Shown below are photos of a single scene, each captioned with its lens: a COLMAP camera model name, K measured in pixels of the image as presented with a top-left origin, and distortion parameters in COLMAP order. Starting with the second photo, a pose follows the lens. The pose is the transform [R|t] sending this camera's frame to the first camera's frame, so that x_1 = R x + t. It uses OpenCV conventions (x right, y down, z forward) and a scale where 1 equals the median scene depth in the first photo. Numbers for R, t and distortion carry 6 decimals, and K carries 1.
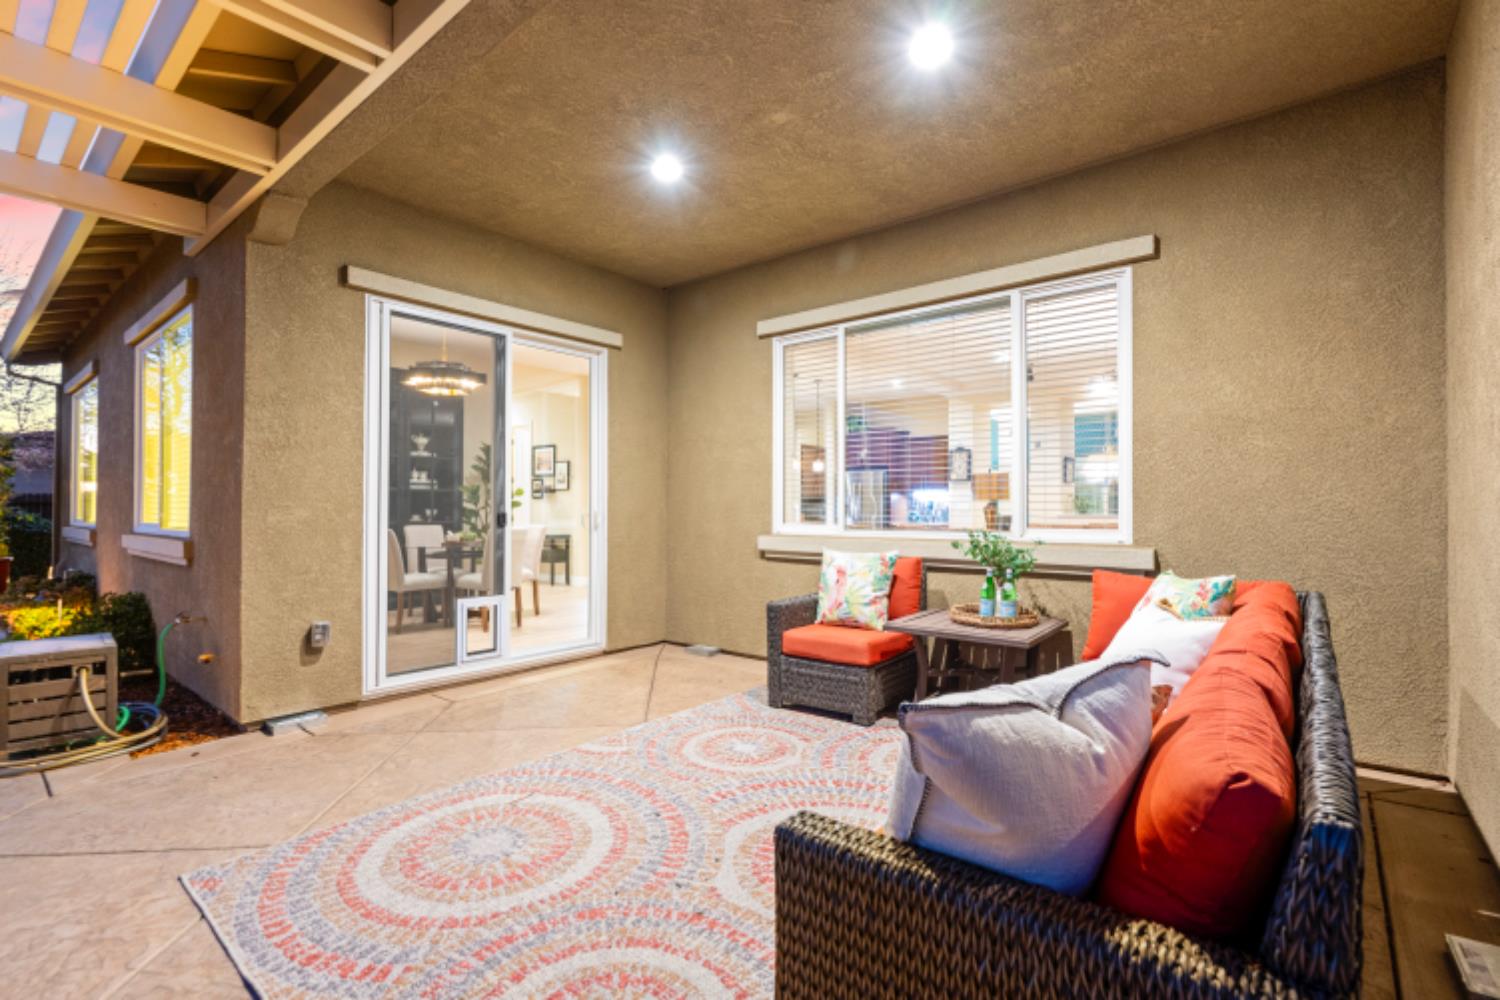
lens RADIAL K [[684.0, 0, 756.8], [0, 684.0, 502.1], [0, 0, 1]] dist [0.003775, 0.000162]
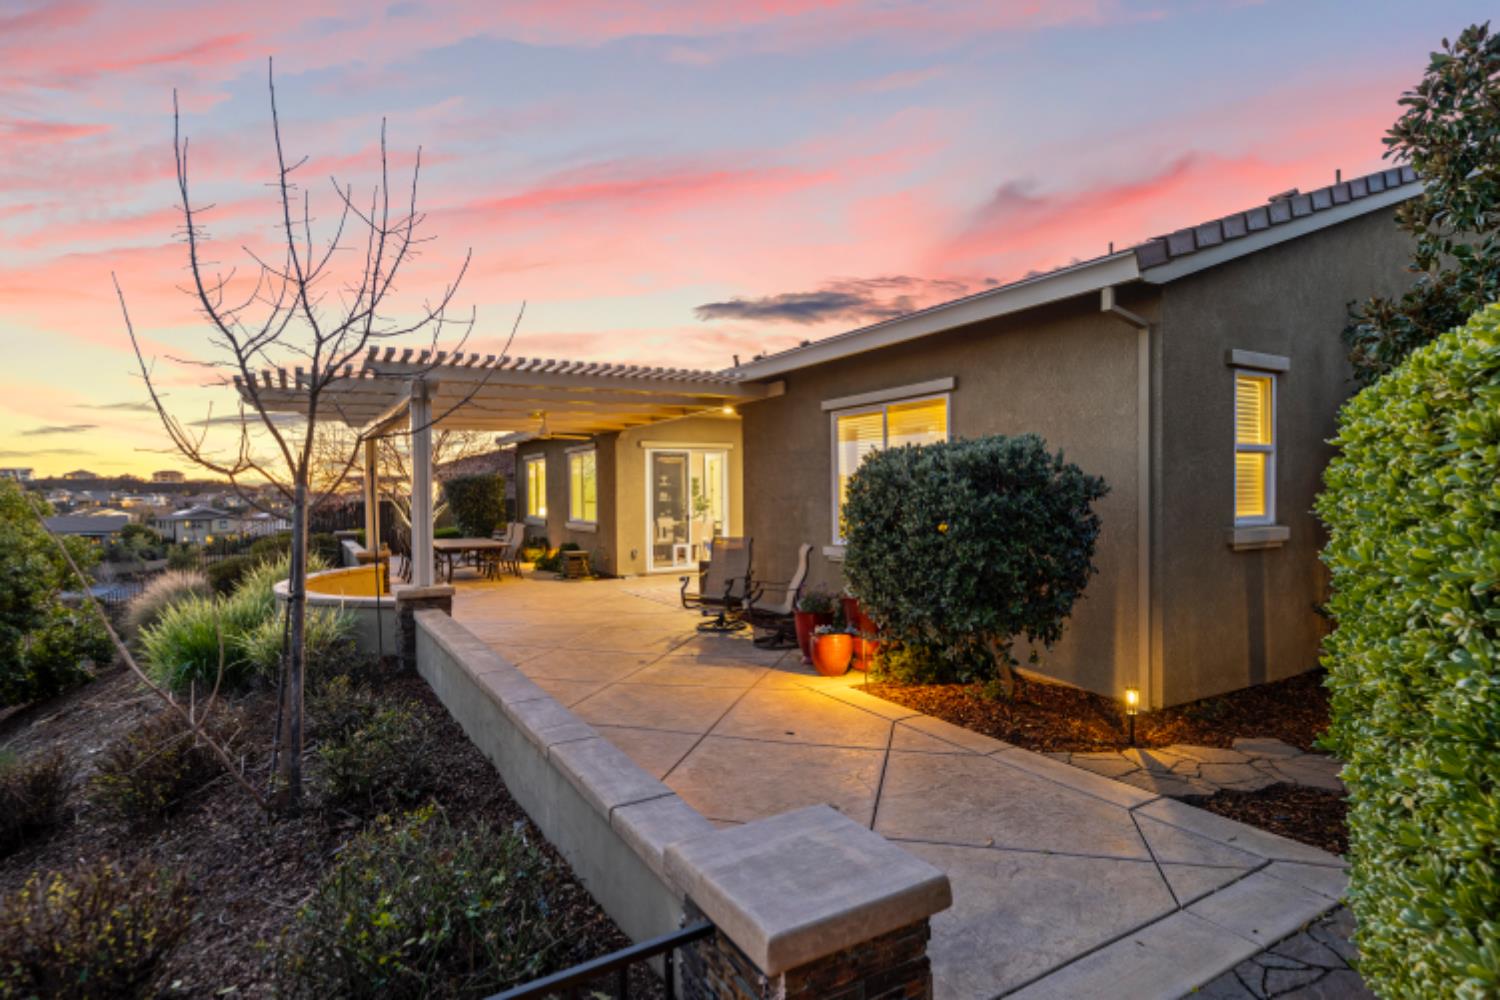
lens RADIAL K [[771.1, 0, 753.0], [0, 771.1, 502.9], [0, 0, 1]] dist [0.004174, 0.000182]
pose [[0.937169, -0.005689, -0.348828, 0.839283], [0.015425, 0.999565, 0.025139, -0.093727], [0.348534, -0.028940, 0.936849, -1.601922]]
